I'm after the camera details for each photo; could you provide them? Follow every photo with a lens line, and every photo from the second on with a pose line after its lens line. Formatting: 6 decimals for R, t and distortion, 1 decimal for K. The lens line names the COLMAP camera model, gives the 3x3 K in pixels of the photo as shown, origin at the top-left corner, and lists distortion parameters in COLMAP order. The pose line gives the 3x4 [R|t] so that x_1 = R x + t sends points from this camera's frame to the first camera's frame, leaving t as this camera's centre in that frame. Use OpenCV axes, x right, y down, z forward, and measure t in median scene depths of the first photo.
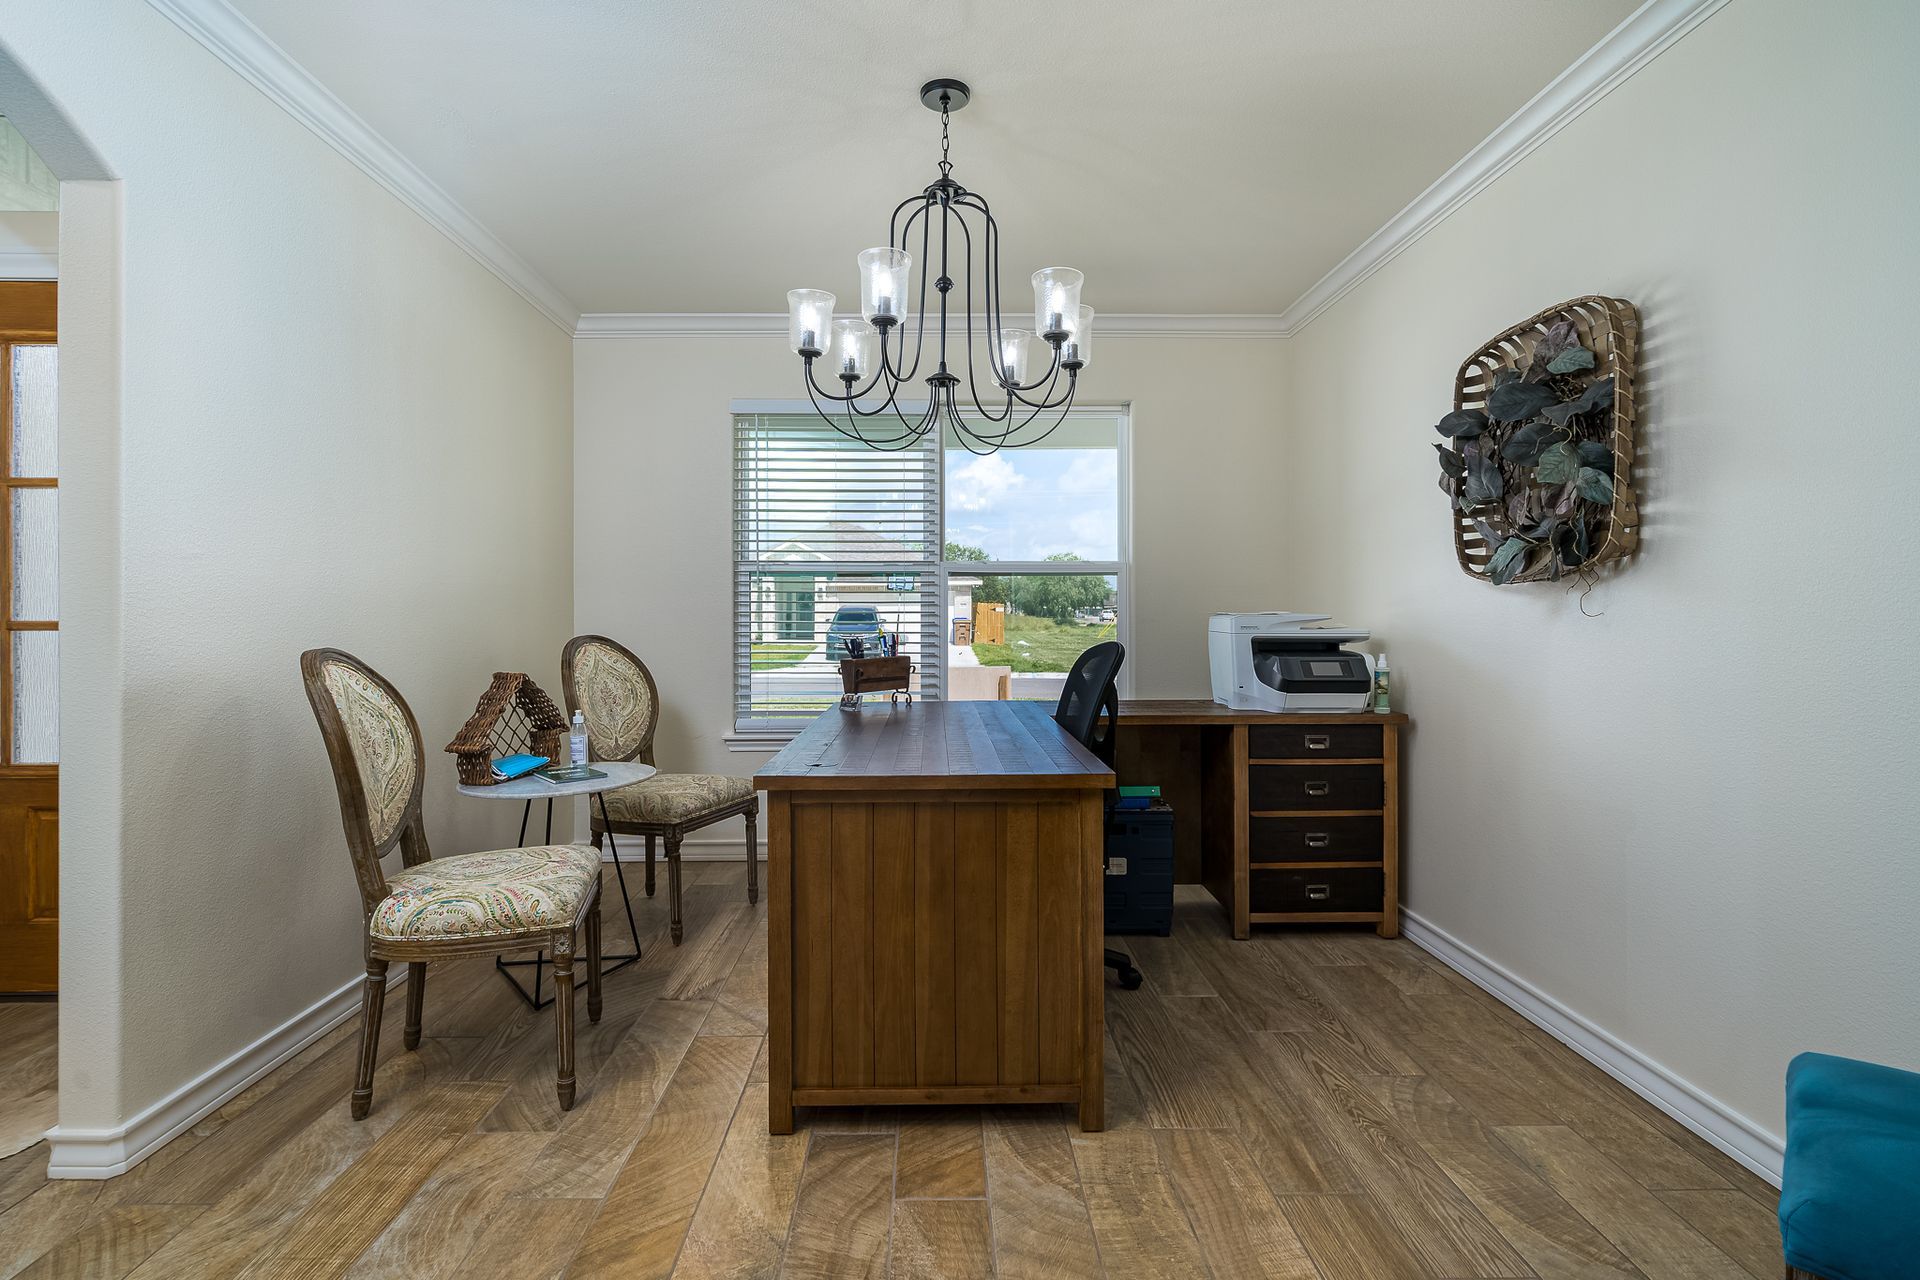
lens RADIAL K [[933.1, 0, 943.3], [0, 933.1, 607.1], [0, 0, 1]] dist [0.002296, 0.000036]
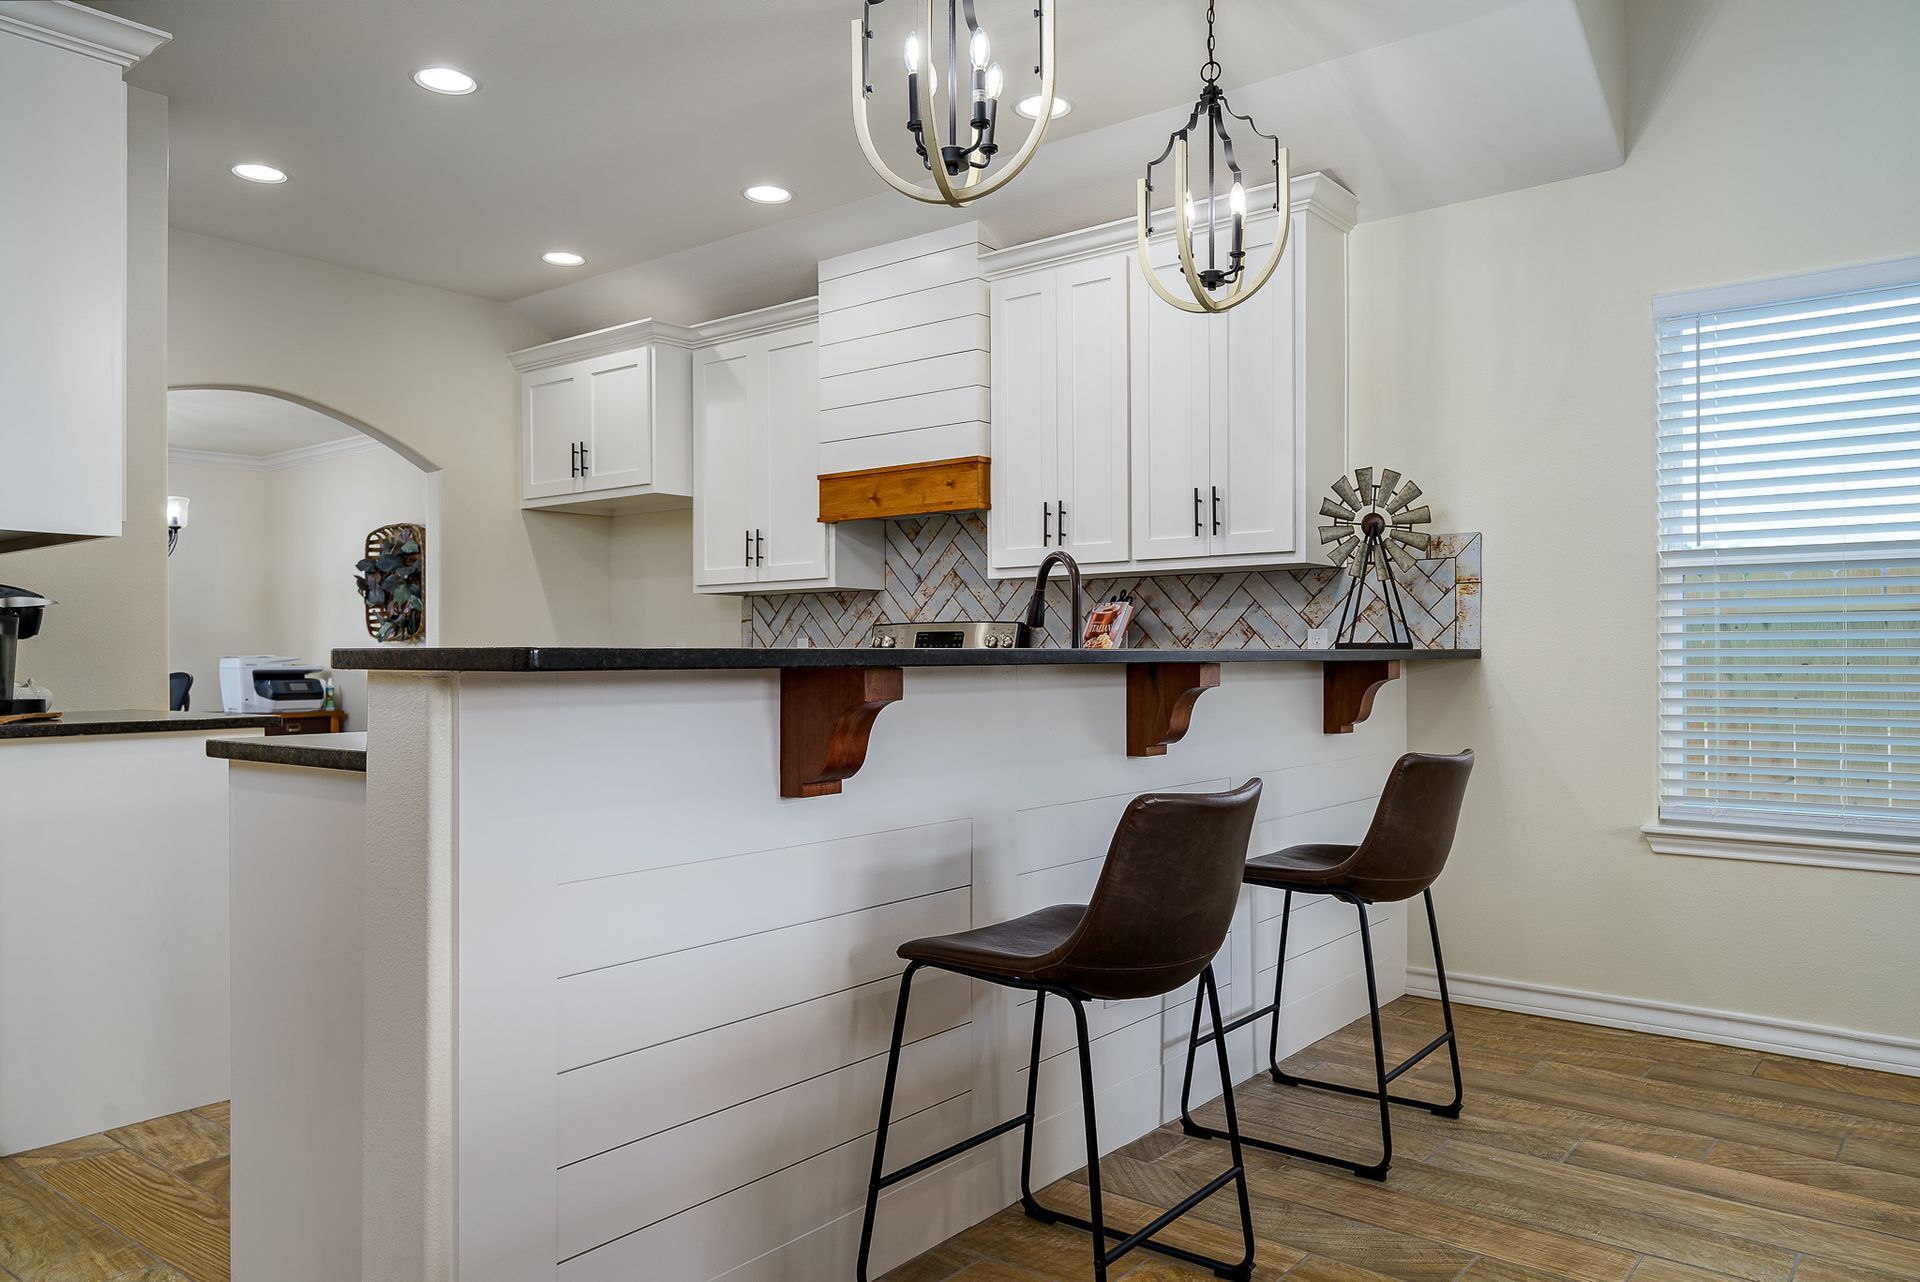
lens RADIAL K [[1350.4, 0, 992.9], [0, 1350.4, 649.7], [0, 0, 1]] dist [0.000084, 0.000665]
pose [[0.624063, -0.001290, 0.781373, -0.912430], [0.003251, 0.999994, -0.000945, 0.001924], [-0.781368, 0.003130, 0.624063, -1.932957]]
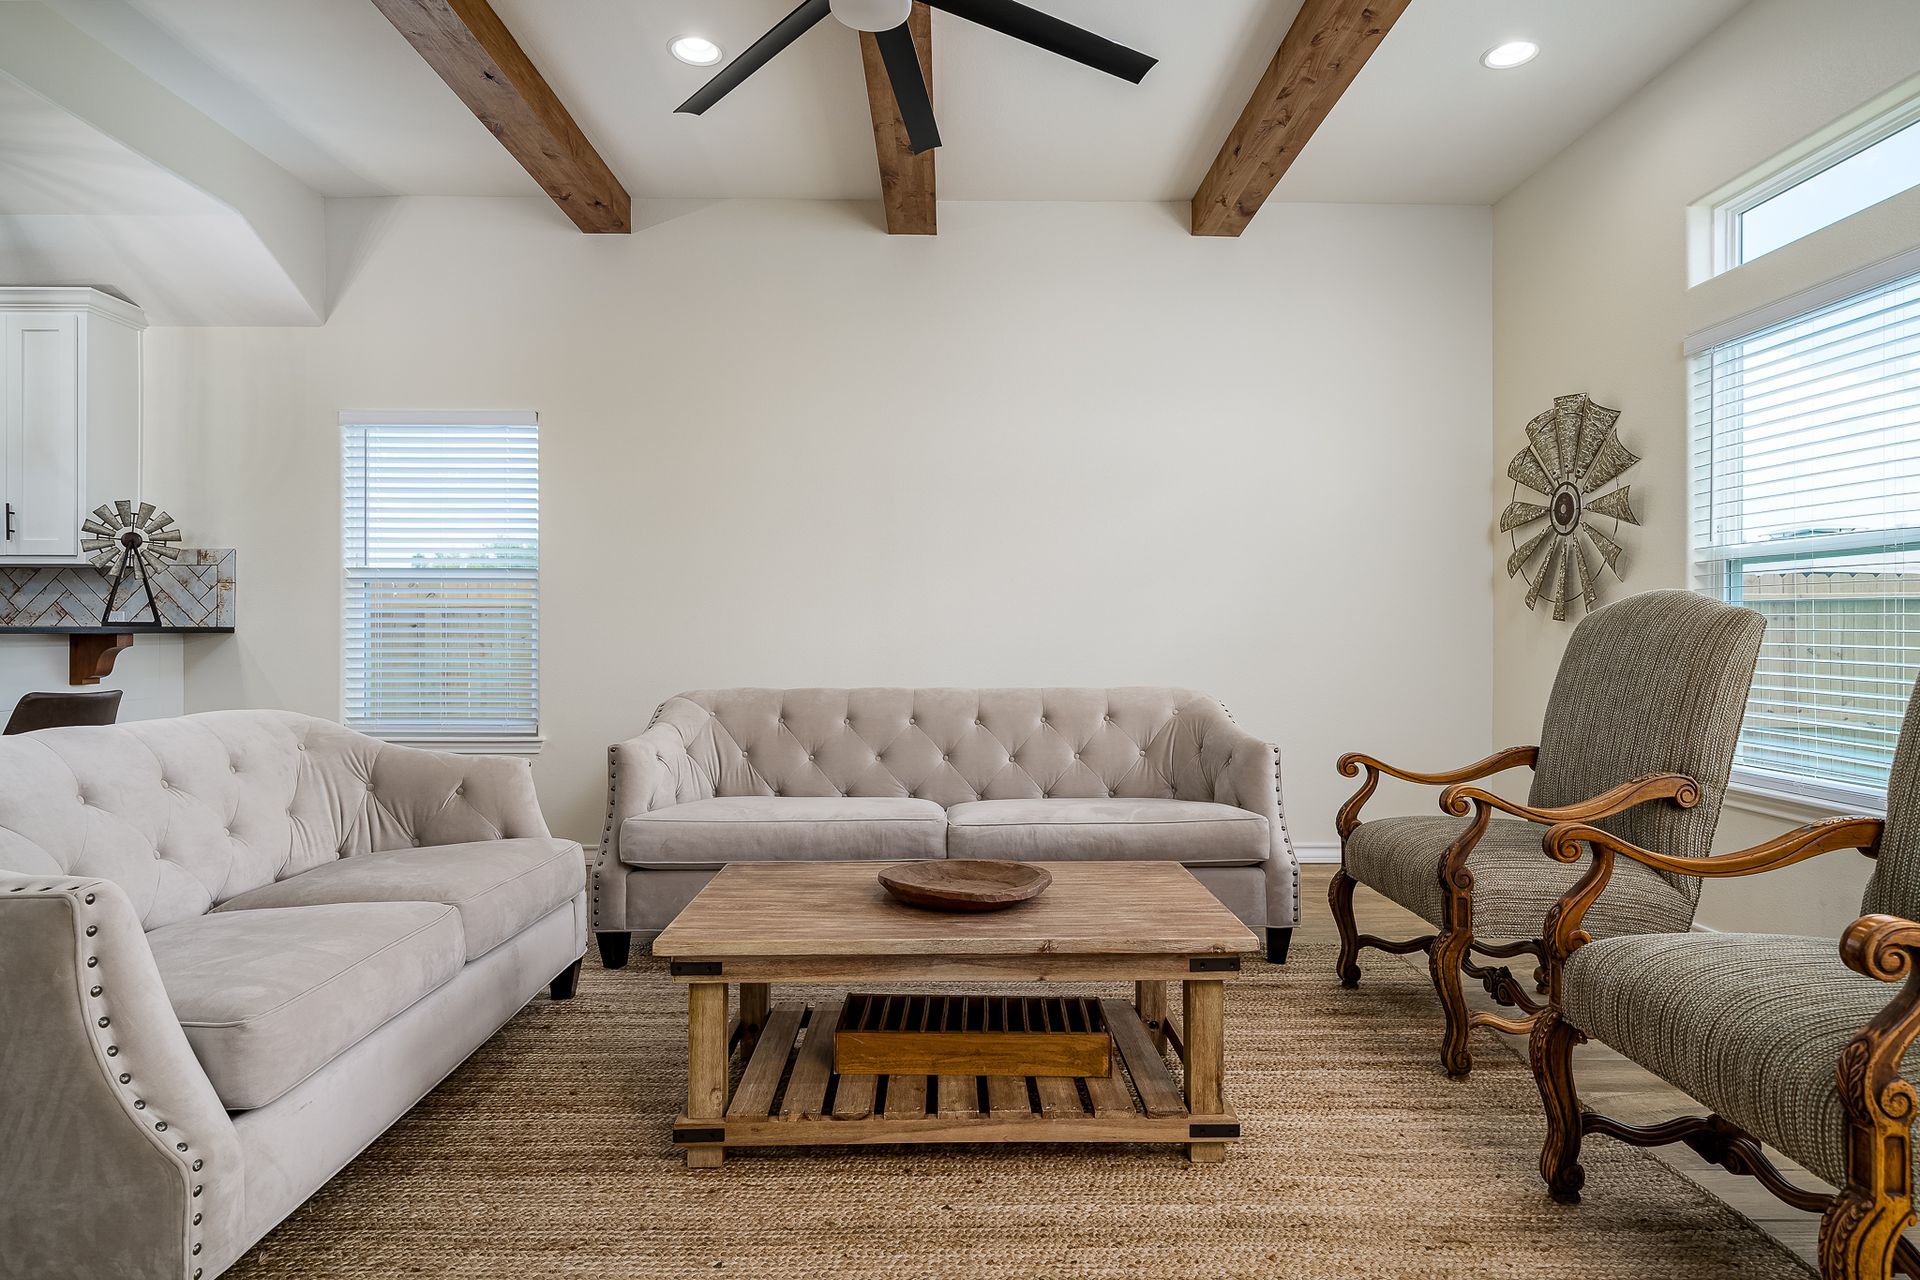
lens RADIAL K [[1058.8, 0, 958.8], [0, 1058.8, 636.6], [0, 0, 1]] dist [0.000976, -0.000823]
pose [[-0.000726, -0.006317, 0.999980, -1.172210], [-0.005931, 0.999962, 0.006313, -0.000447], [-0.999982, -0.005926, -0.000764, -2.622808]]
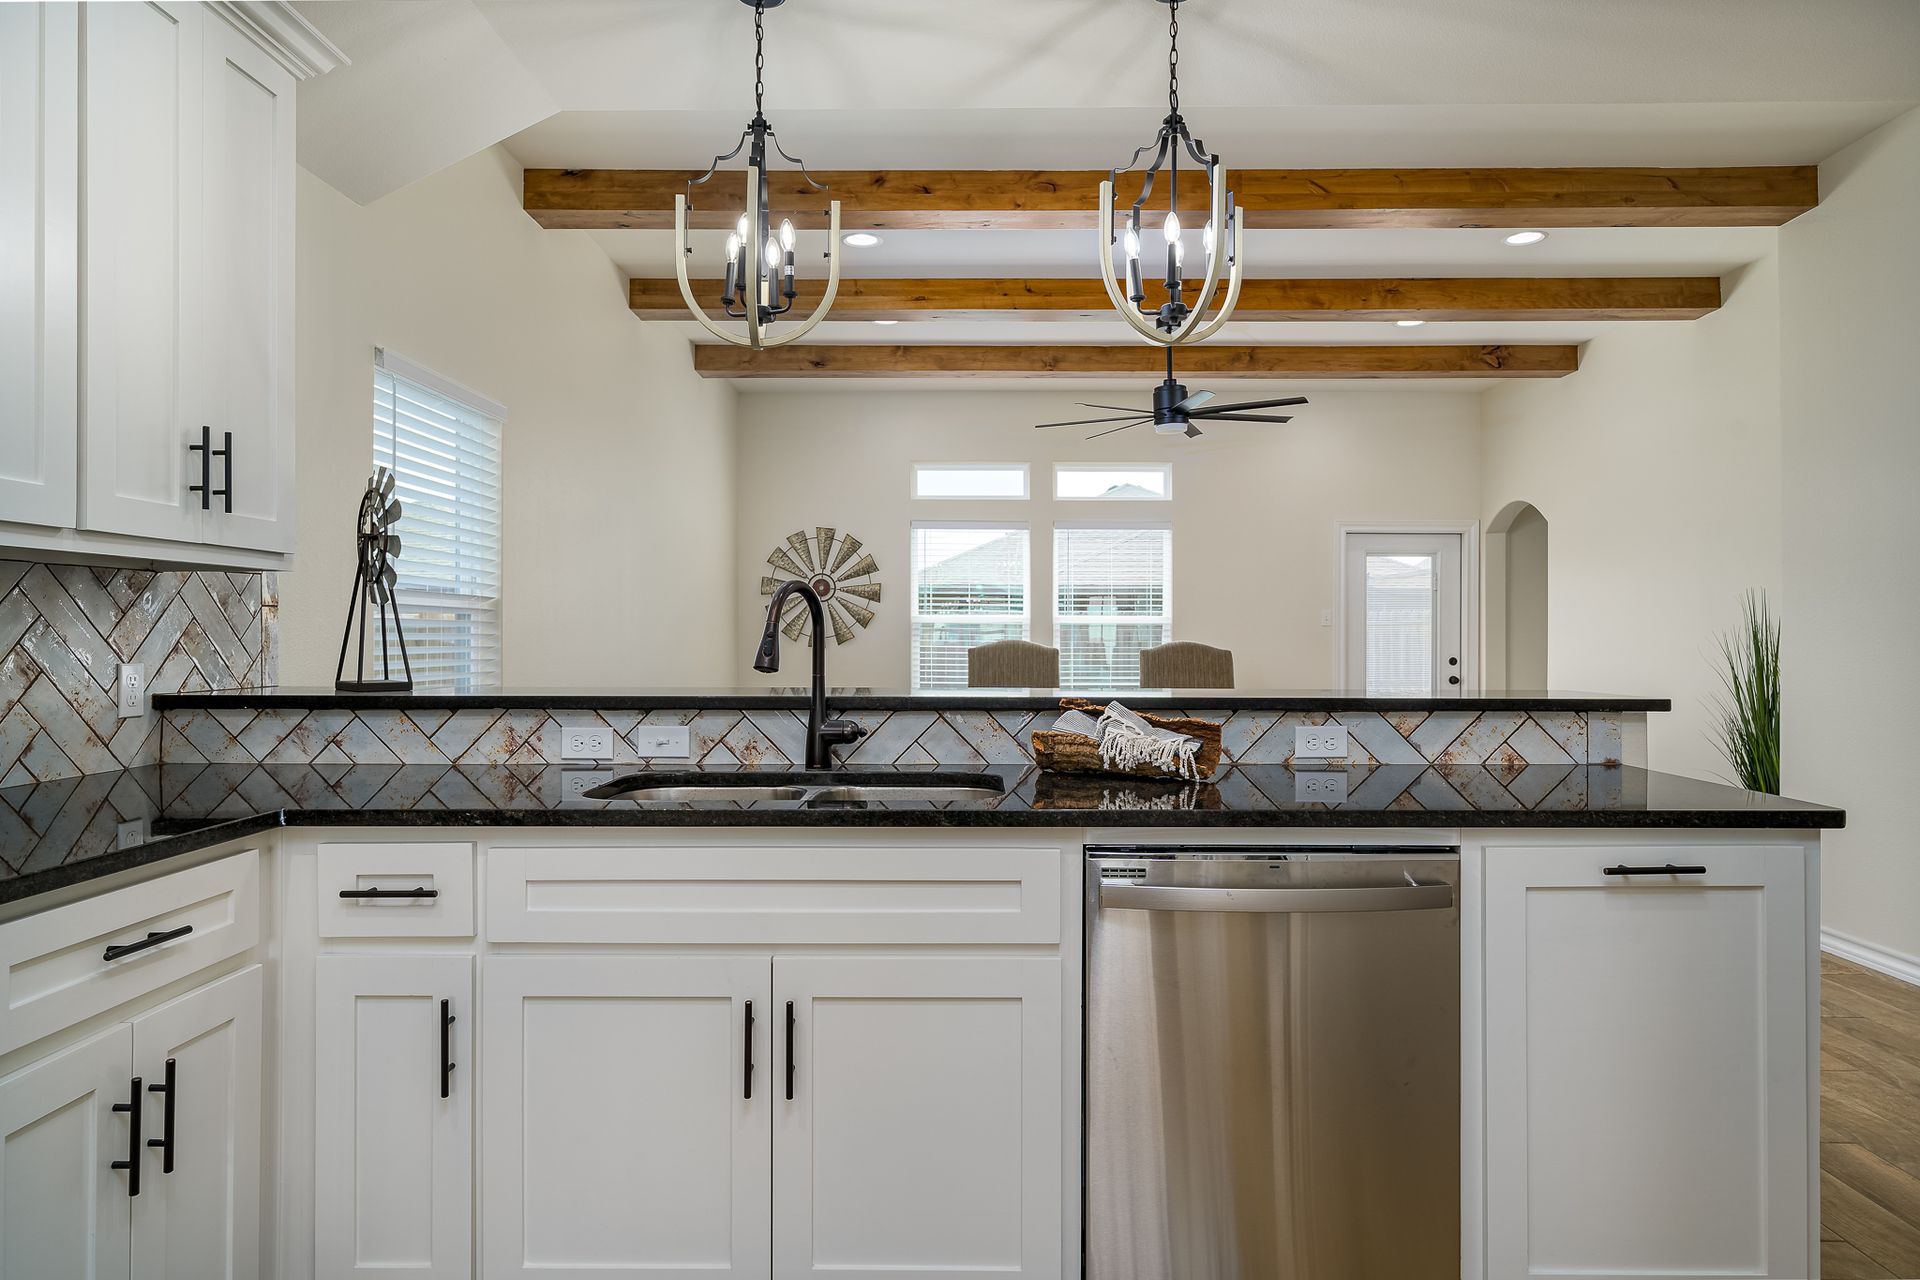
lens RADIAL K [[1162.0, 0, 964.7], [0, 1162.0, 629.5], [0, 0, 1]] dist [0.002314, 0.001850]
pose [[-0.999847, -0.005539, 0.016586, -0.065008], [-0.005677, 0.999950, -0.008270, -0.045249], [-0.016539, -0.008363, -0.999828, -0.352048]]
